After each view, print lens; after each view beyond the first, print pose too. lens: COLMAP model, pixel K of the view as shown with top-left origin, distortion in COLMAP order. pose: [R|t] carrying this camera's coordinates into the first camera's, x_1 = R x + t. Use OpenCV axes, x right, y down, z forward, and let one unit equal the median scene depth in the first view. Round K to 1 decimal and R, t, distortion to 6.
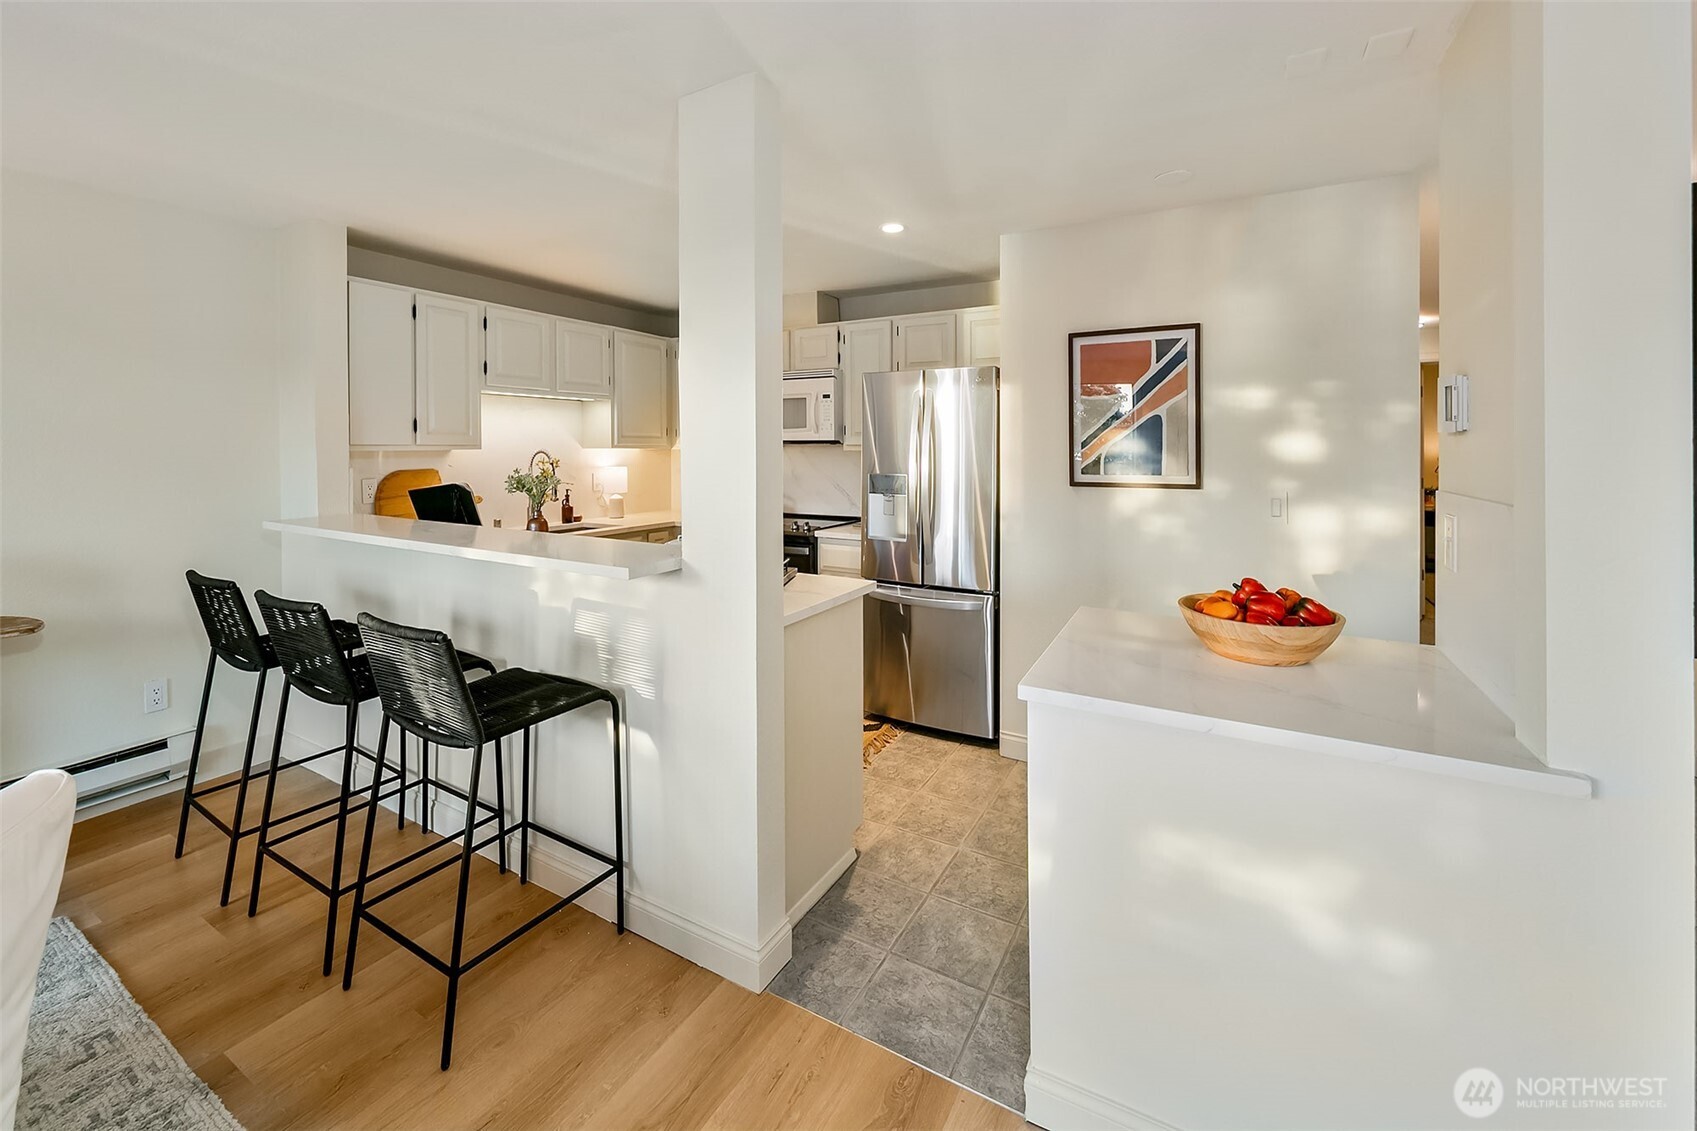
lens RADIAL K [[684.3, 0, 850.3], [0, 684.3, 459.2], [0, 0, 1]] dist [0.008657, -0.000540]
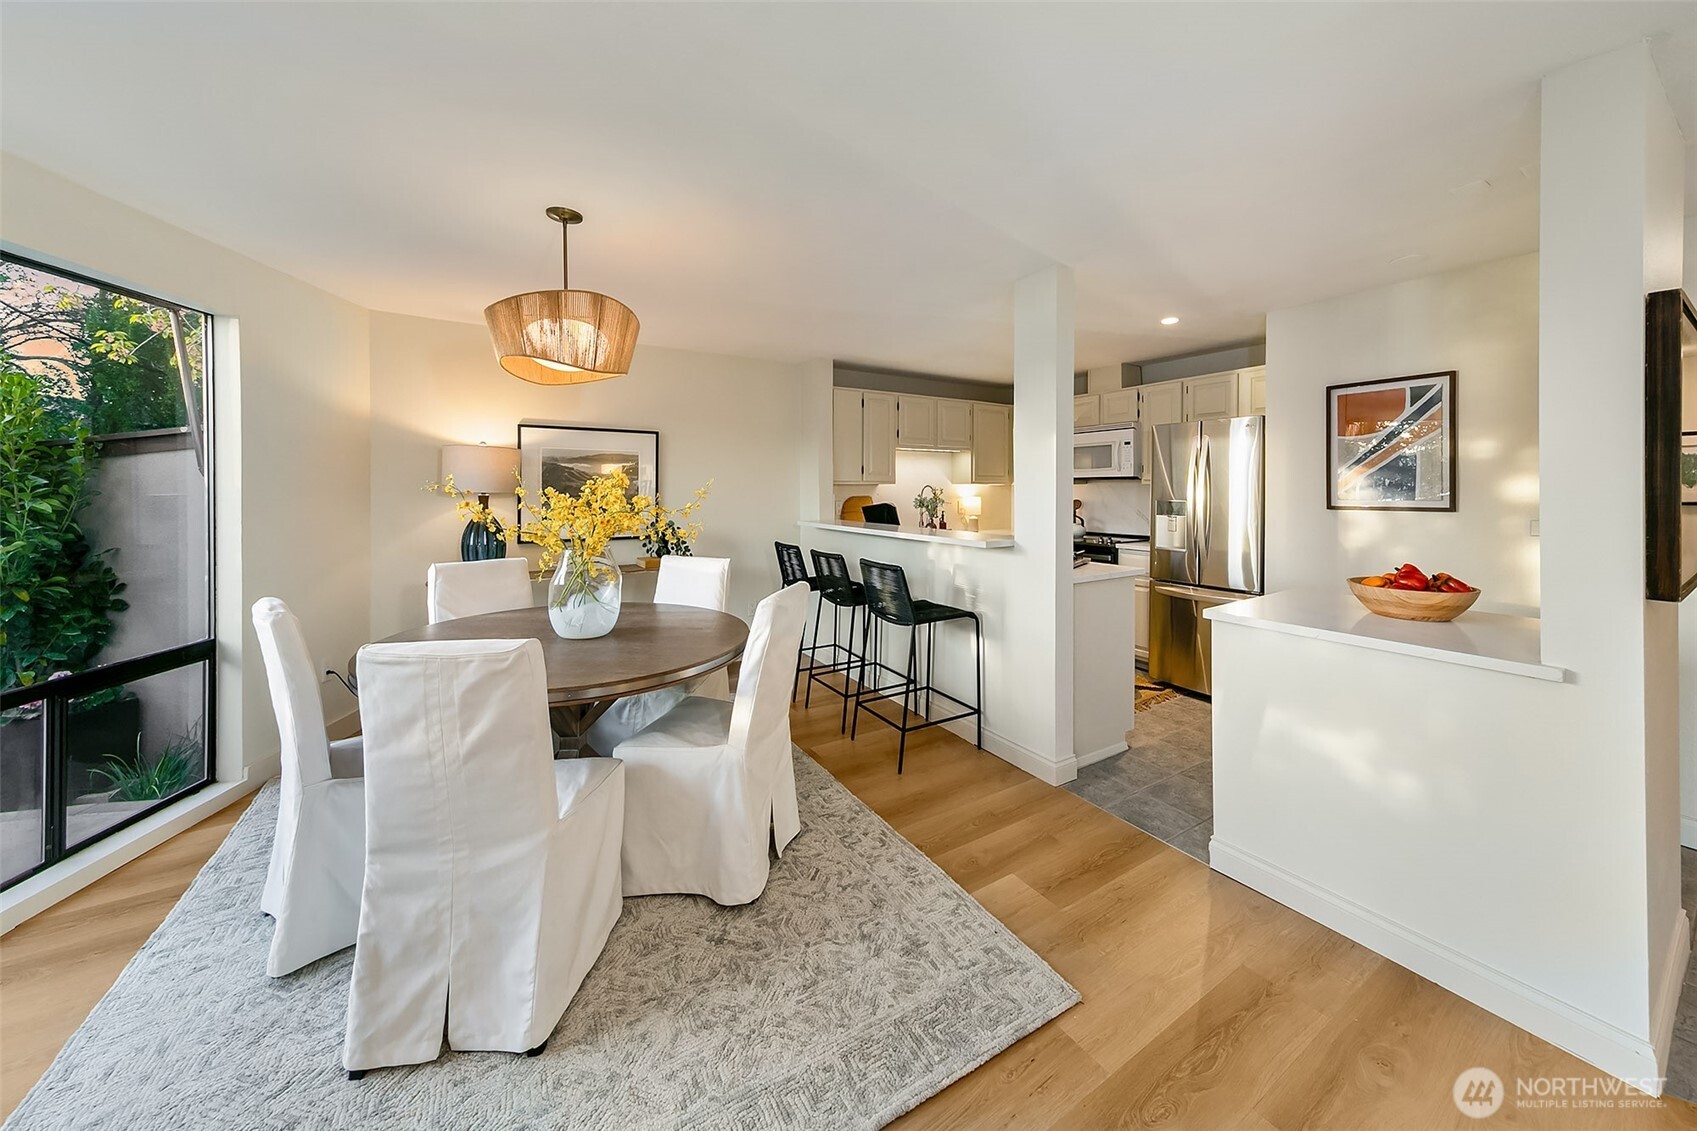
lens RADIAL K [[599.8, 0, 884.2], [0, 599.8, 498.4], [0, 0, 1]] dist [0.001173, 0.000047]
pose [[0.891667, 0.005342, -0.452660, 0.095911], [-0.006365, 0.999979, -0.000736, 0.024936], [0.452647, 0.003537, 0.891683, -0.325807]]
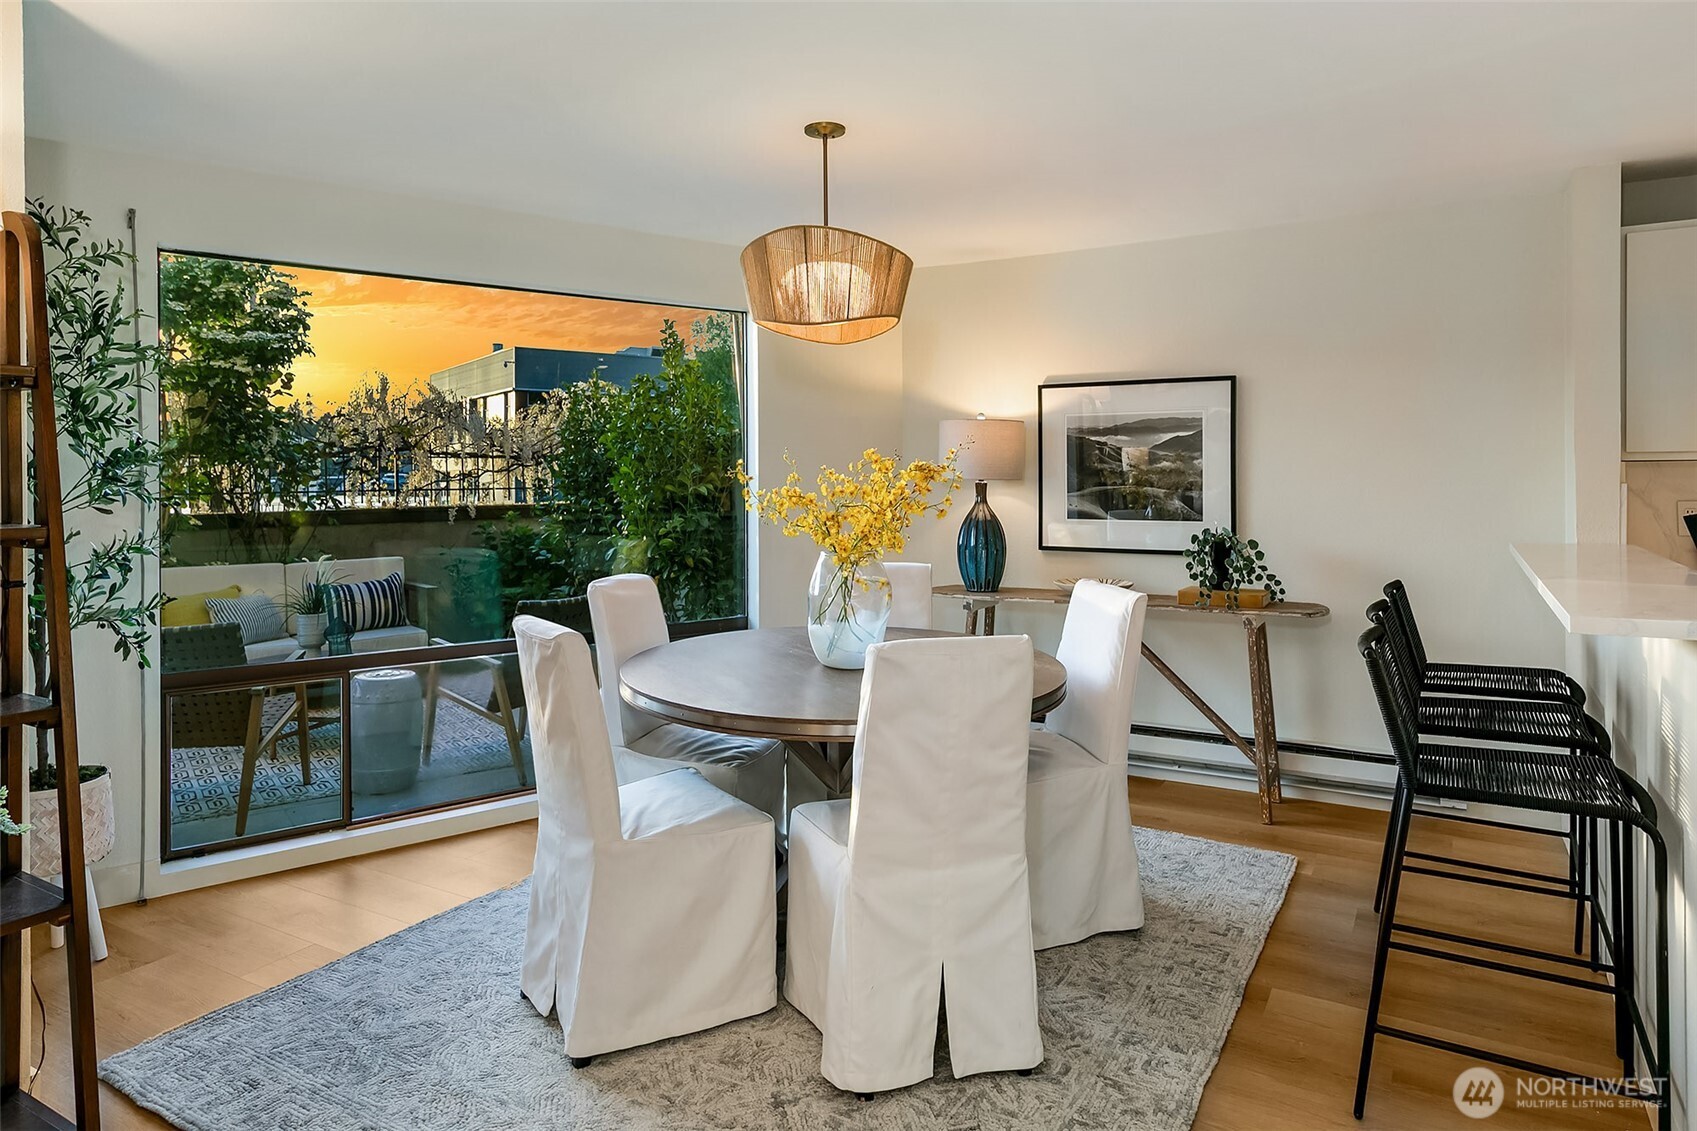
lens RADIAL K [[1029.5, 0, 850.1], [0, 1029.5, 485.6], [0, 0, 1]] dist [-0.001307, 0.000725]
pose [[-0.009282, 0.006584, -0.999935, 0.399512], [-0.013878, 0.999881, 0.006712, 0.019110], [0.999861, 0.013939, -0.009190, 0.164324]]
